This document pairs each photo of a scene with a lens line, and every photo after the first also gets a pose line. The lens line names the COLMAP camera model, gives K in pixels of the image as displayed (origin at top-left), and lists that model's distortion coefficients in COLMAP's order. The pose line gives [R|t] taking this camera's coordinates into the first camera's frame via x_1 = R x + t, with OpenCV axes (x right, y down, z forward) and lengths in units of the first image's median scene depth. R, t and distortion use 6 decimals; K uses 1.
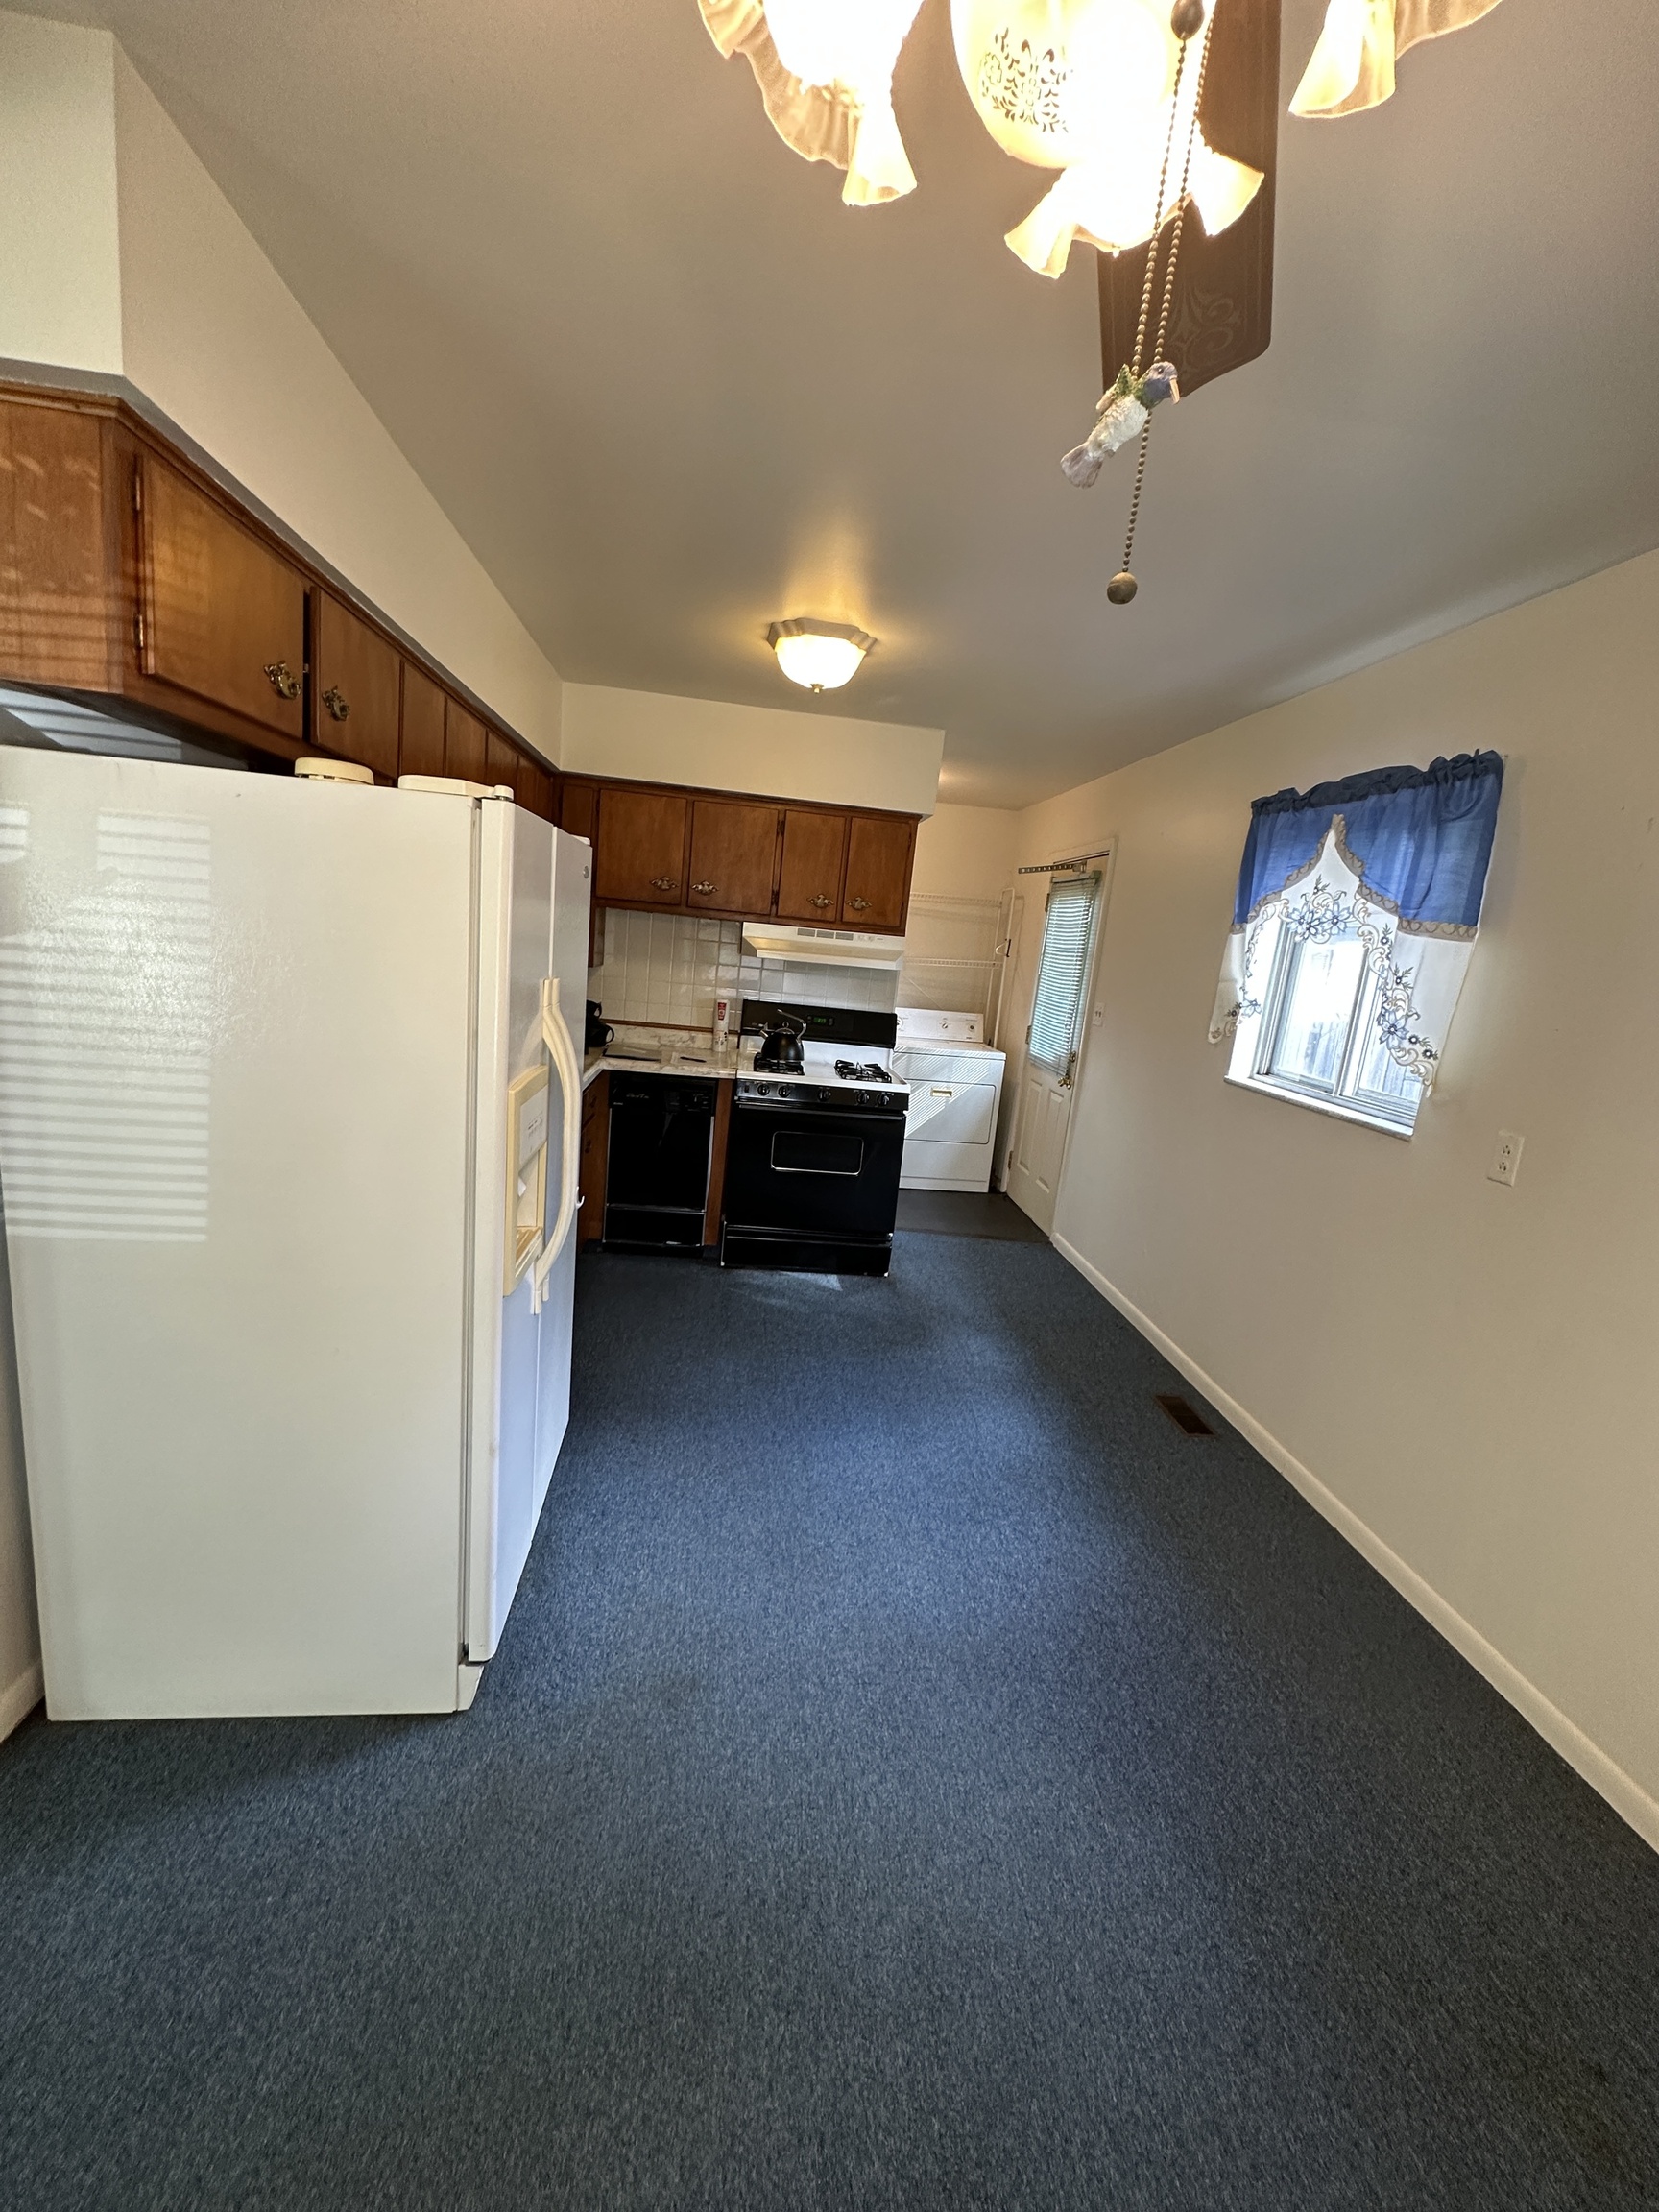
lens RADIAL K [[881.0, 0, 826.6], [0, 881.0, 1112.1], [0, 0, 1]] dist [0.000102, -0.000225]
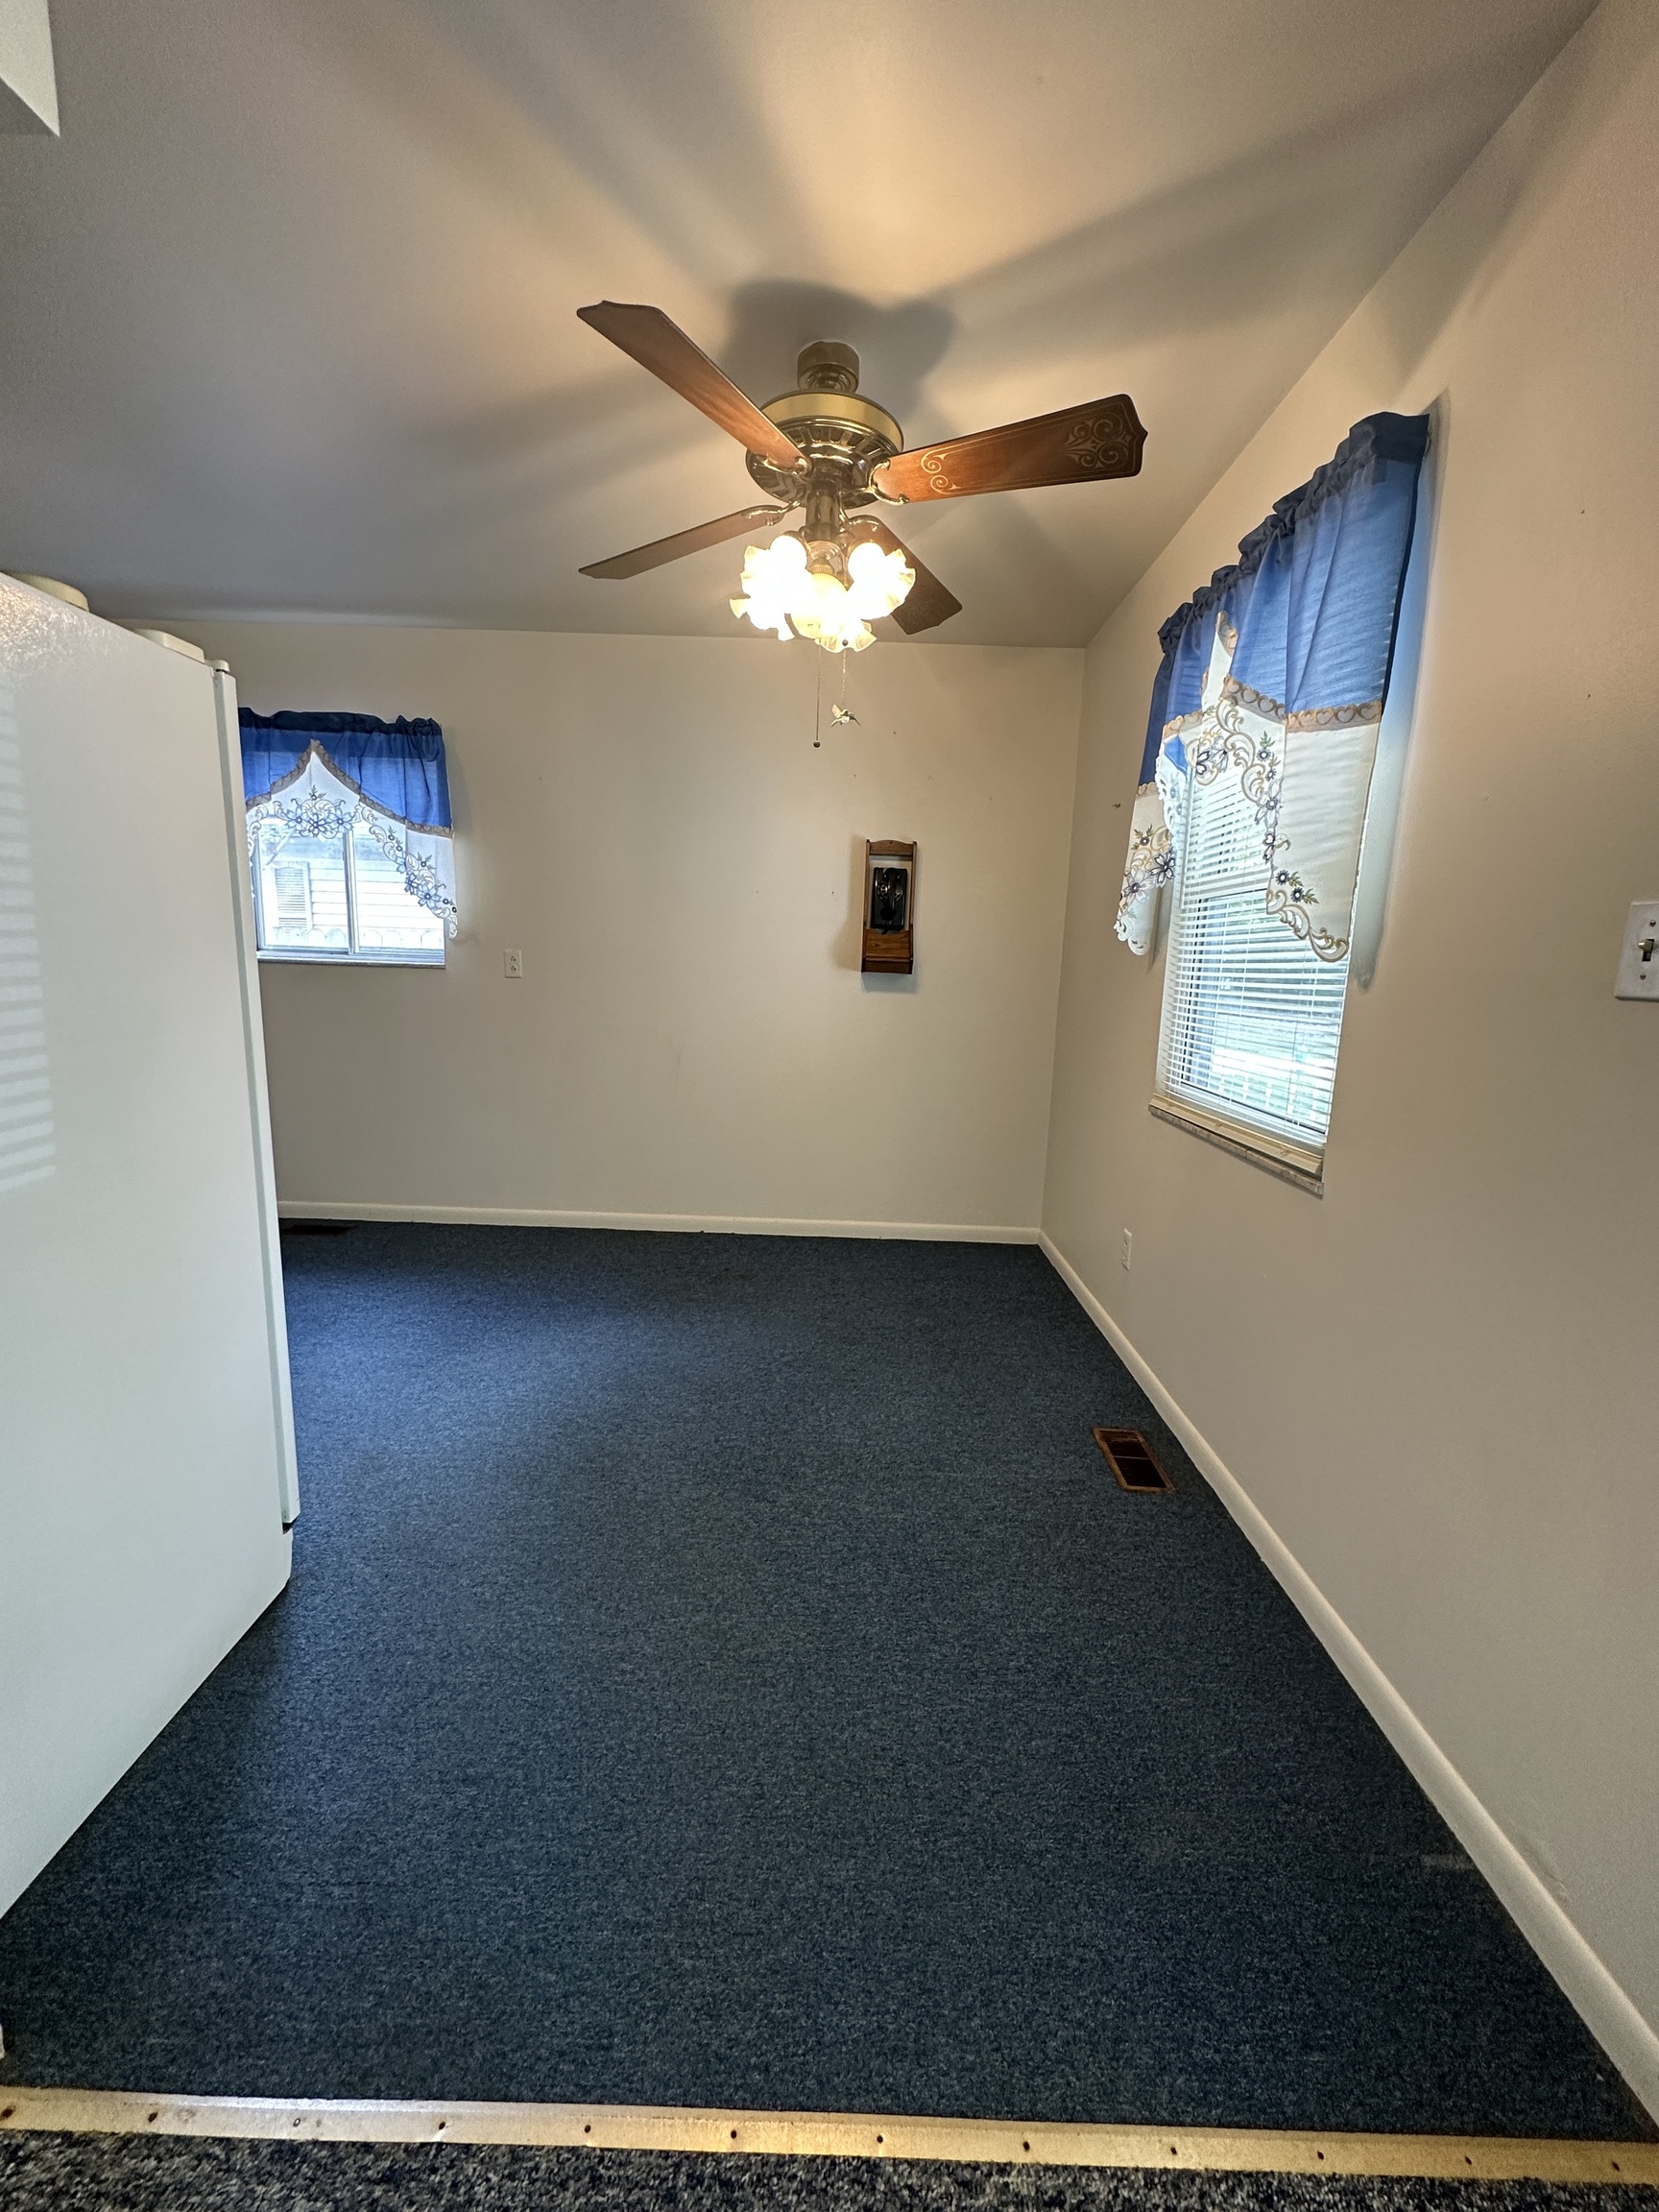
lens RADIAL K [[881.0, 0, 826.6], [0, 881.0, 1112.1], [0, 0, 1]] dist [0.000102, -0.000225]
pose [[0.130647, -0.268669, 0.954331, -0.761838], [0.172410, 0.954072, 0.244993, 0.008895], [-0.976323, 0.132529, 0.170968, 0.086324]]
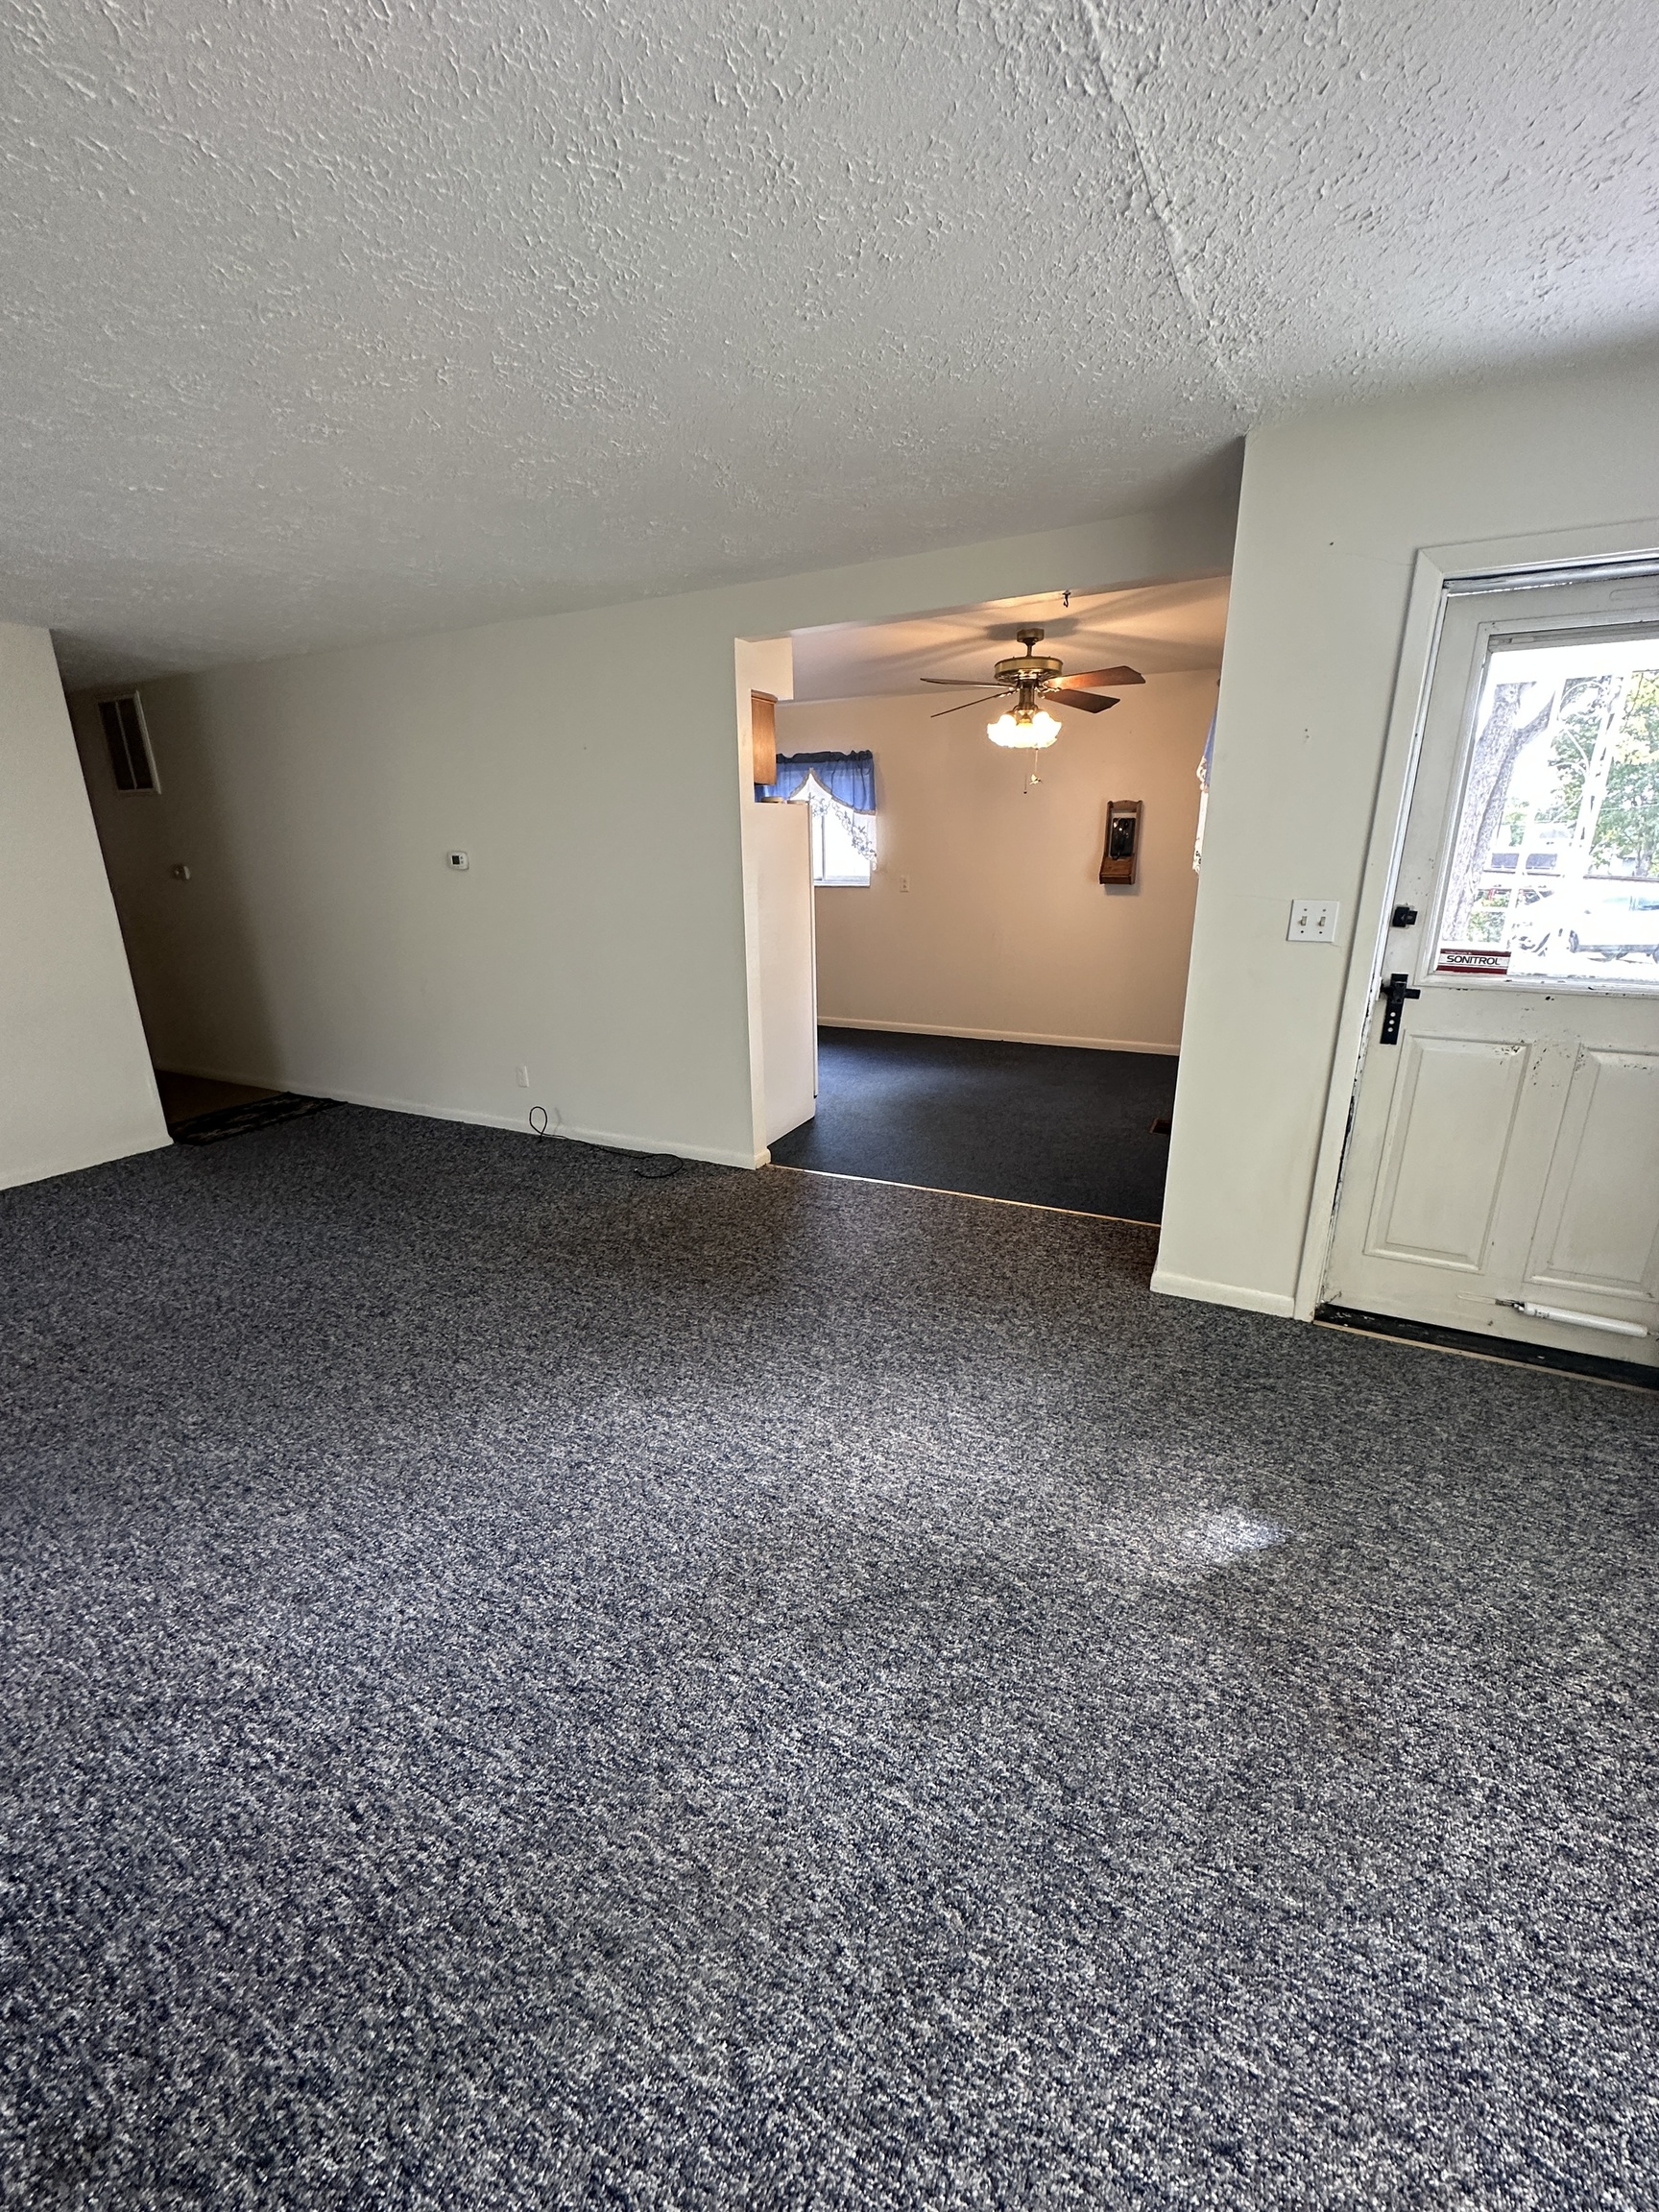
lens RADIAL K [[881.0, 0, 826.6], [0, 881.0, 1112.1], [0, 0, 1]] dist [0.000102, -0.000225]
pose [[0.536510, -0.352351, 0.766815, -1.740052], [0.230250, 0.935307, 0.268675, -0.079535], [-0.811875, 0.032413, 0.582930, -0.504551]]
